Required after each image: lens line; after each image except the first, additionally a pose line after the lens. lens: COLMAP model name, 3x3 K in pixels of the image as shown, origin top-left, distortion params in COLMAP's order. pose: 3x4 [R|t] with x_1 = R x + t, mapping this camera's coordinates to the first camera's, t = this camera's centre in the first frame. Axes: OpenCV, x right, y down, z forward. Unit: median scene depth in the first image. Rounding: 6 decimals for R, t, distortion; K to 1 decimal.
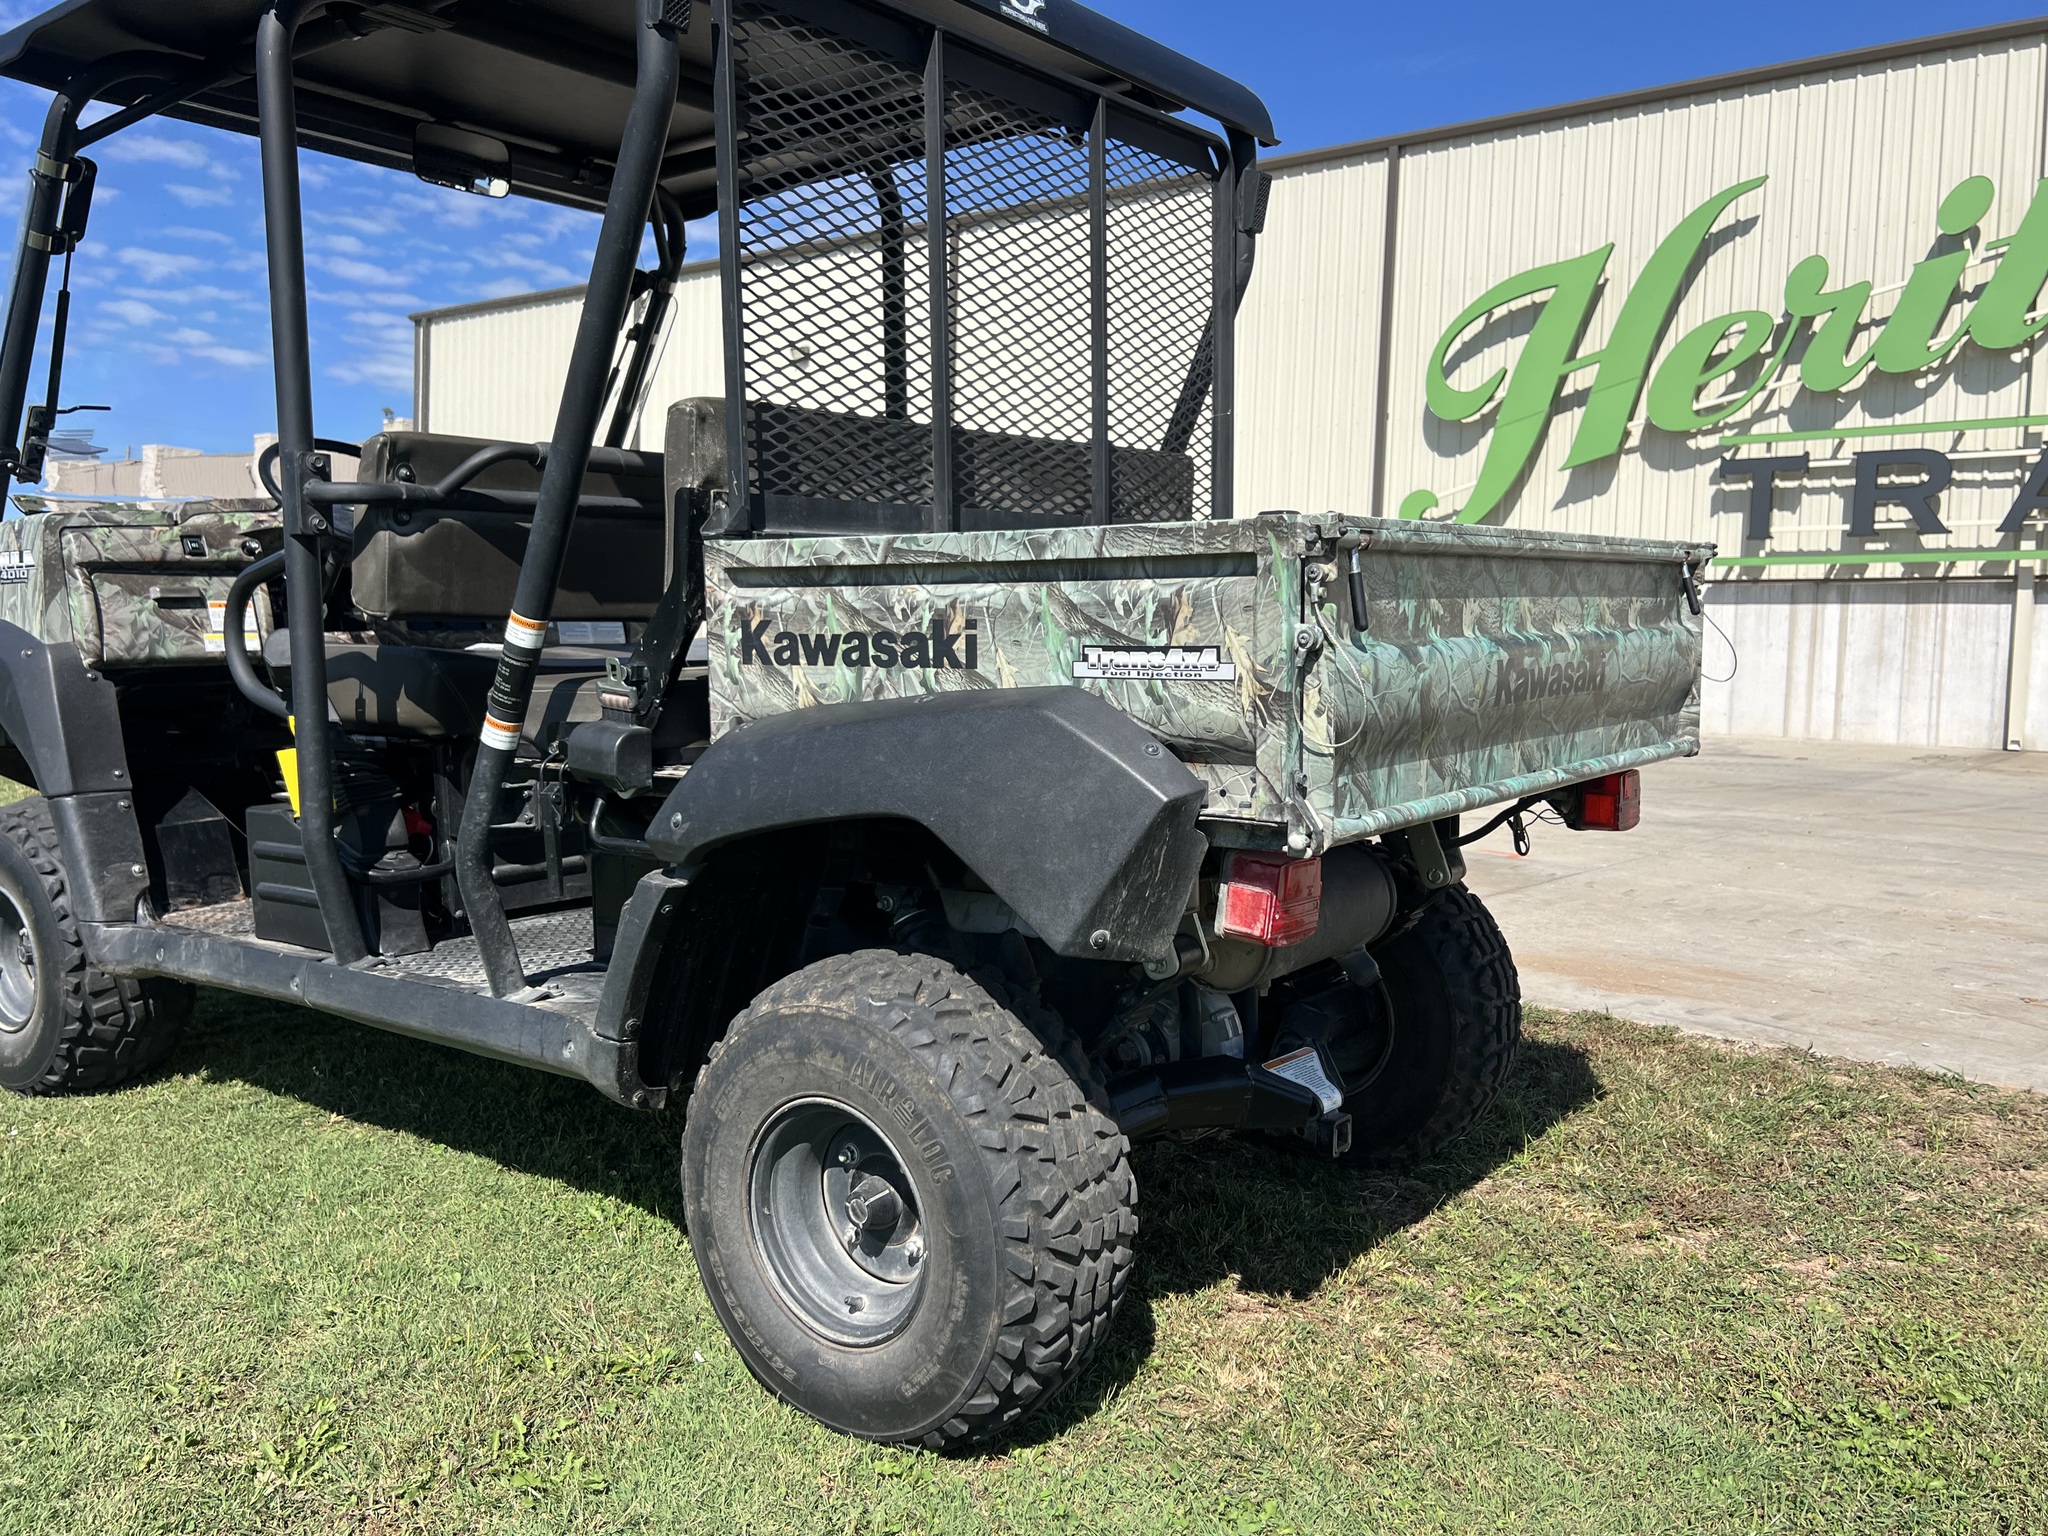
lens RADIAL K [[1668.3, 0, 1034.0], [0, 1668.3, 777.9], [0, 0, 1]] dist [0.076728, -0.085777]
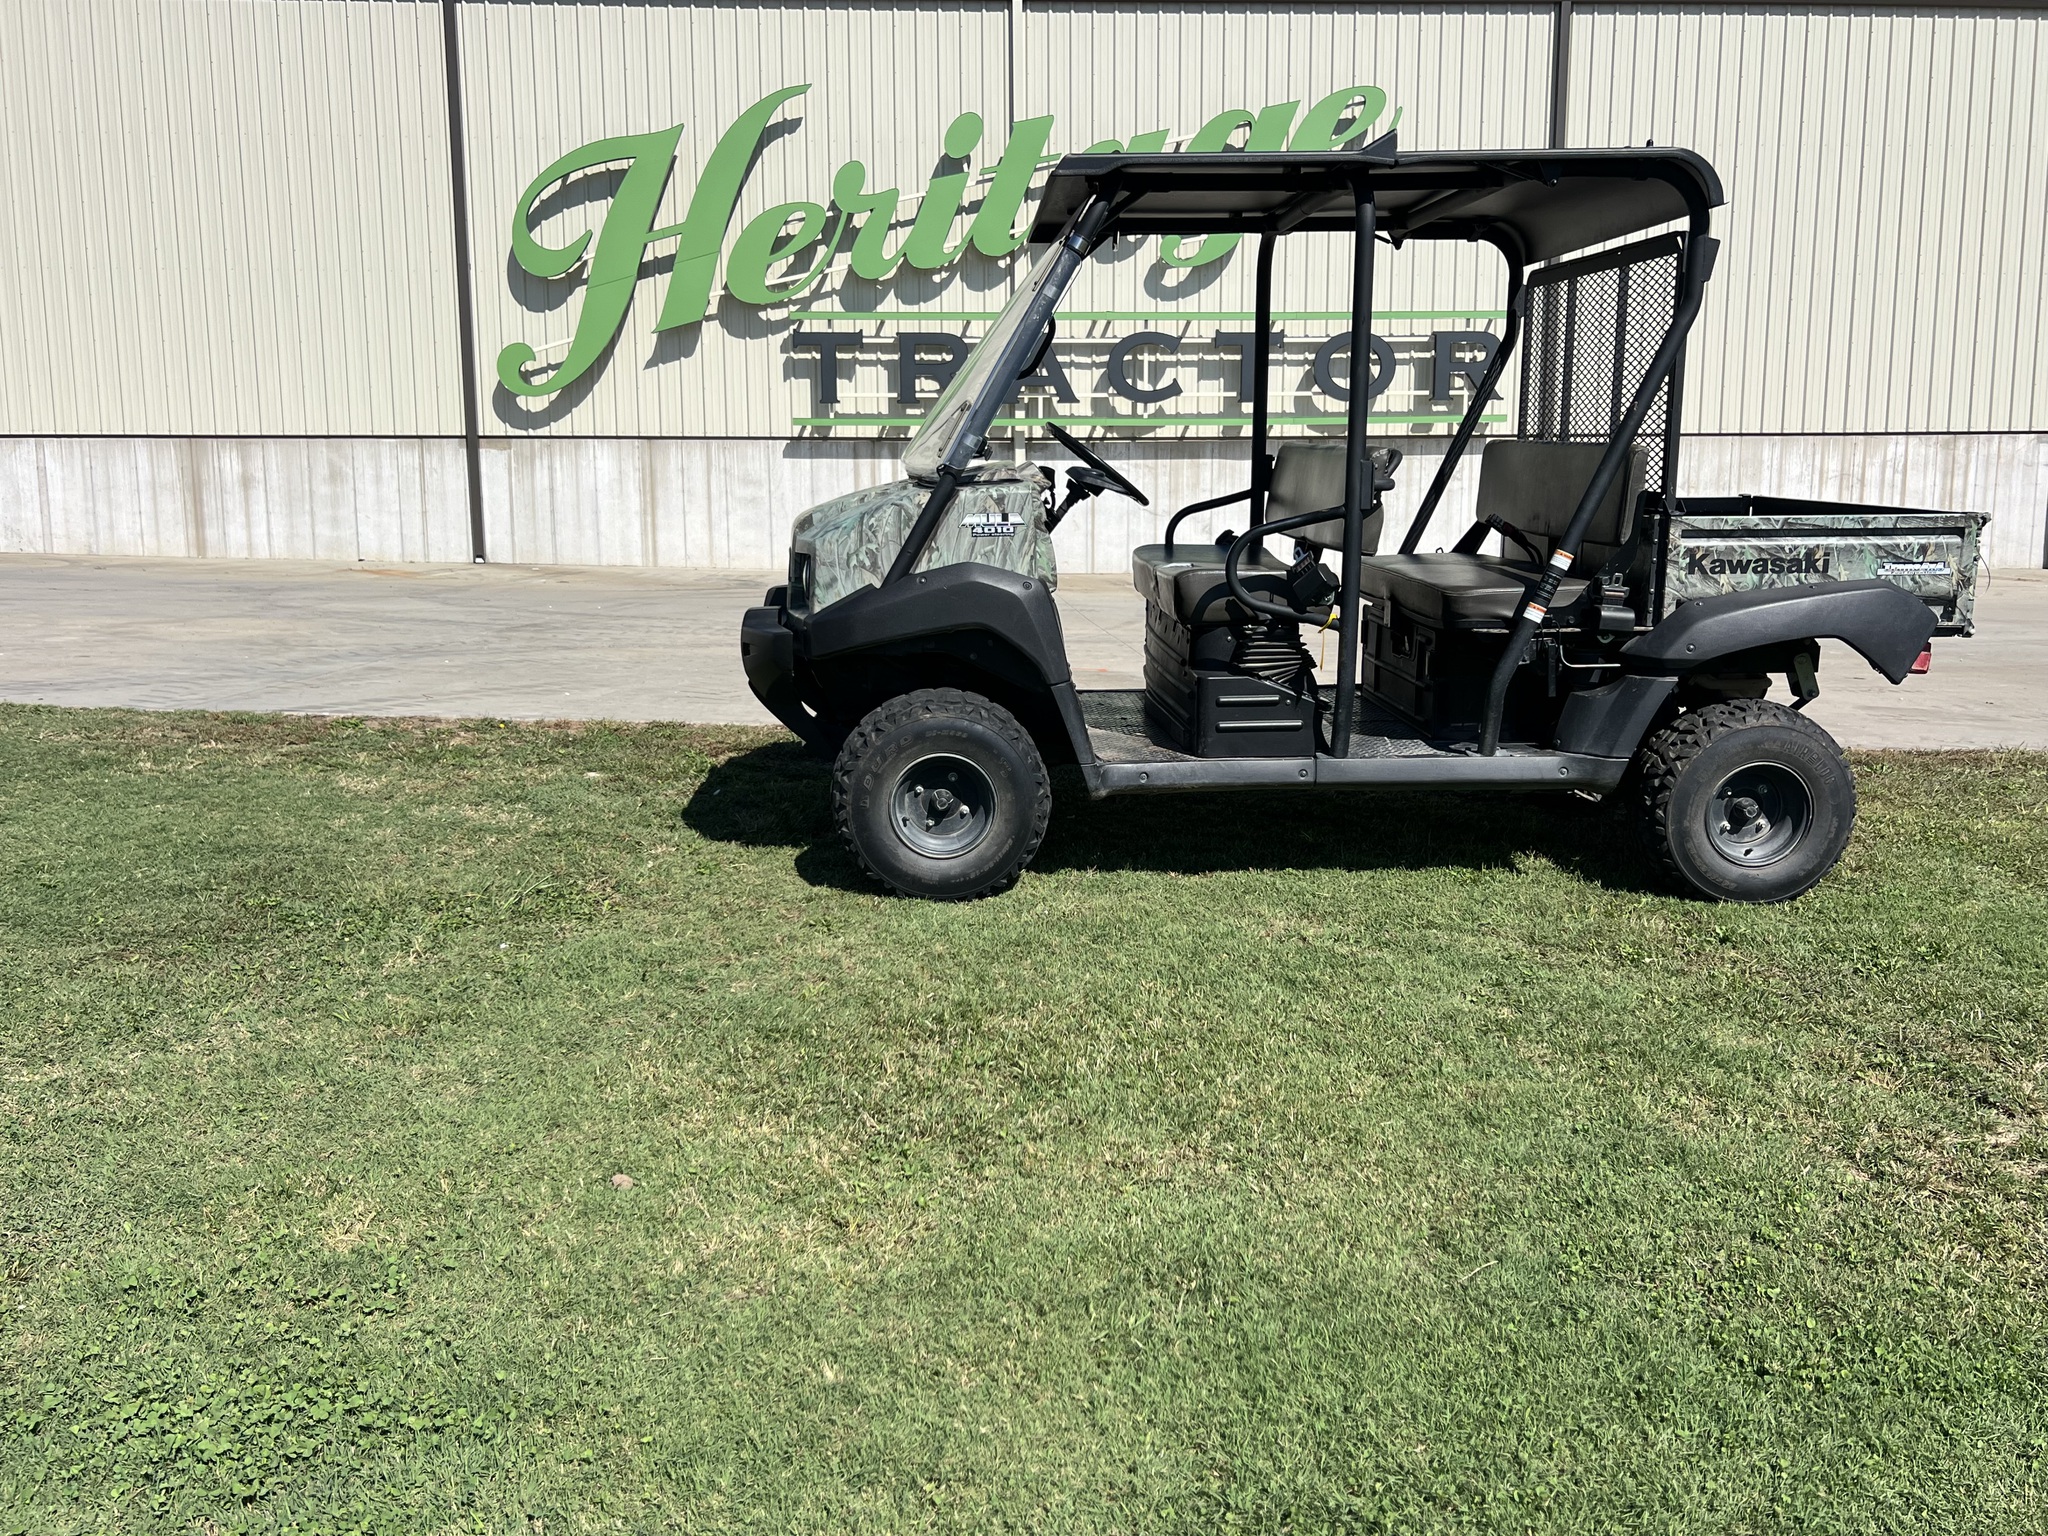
lens RADIAL K [[1668.3, 0, 1034.0], [0, 1668.3, 777.9], [0, 0, 1]] dist [0.076728, -0.085777]
pose [[0.771983, -0.122733, 0.623682, -1.631744], [0.060930, 0.990952, 0.119590, -0.088049], [-0.632716, -0.054321, 0.772476, -0.116012]]
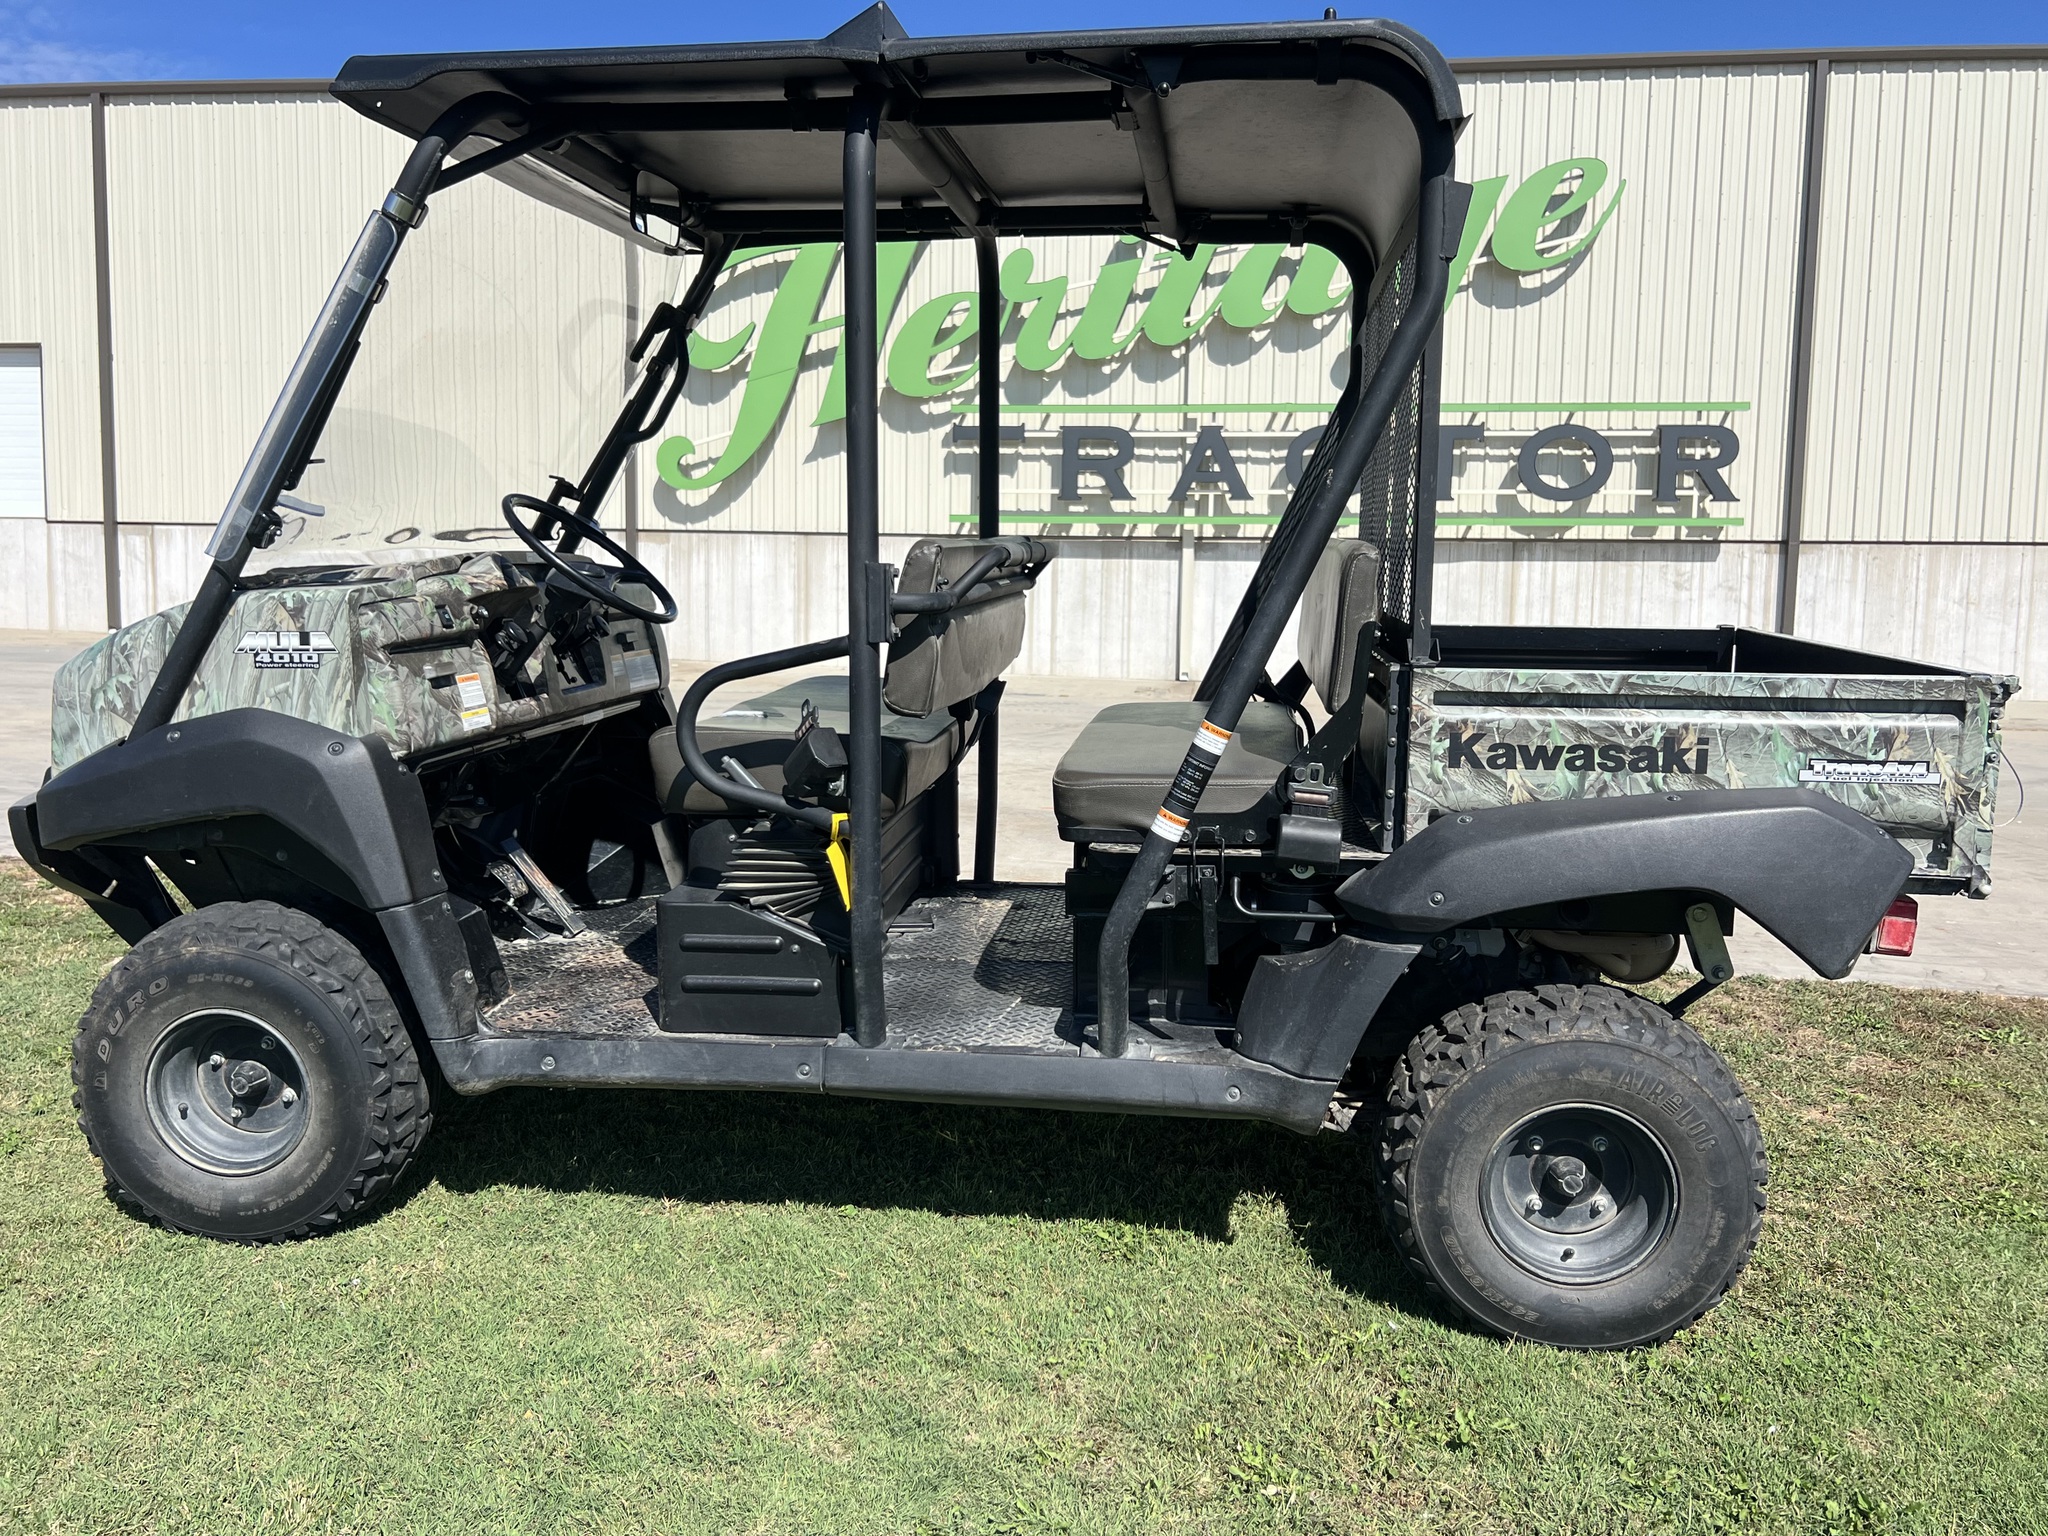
lens RADIAL K [[1666.5, 0, 1036.3], [0, 1666.5, 786.3], [0, 0, 1]] dist [0.085172, -0.123586]
pose [[0.866281, -0.059444, 0.496007, -0.780789], [0.034682, 0.997656, 0.058991, -0.102075], [-0.498351, -0.033901, 0.866312, 0.055899]]
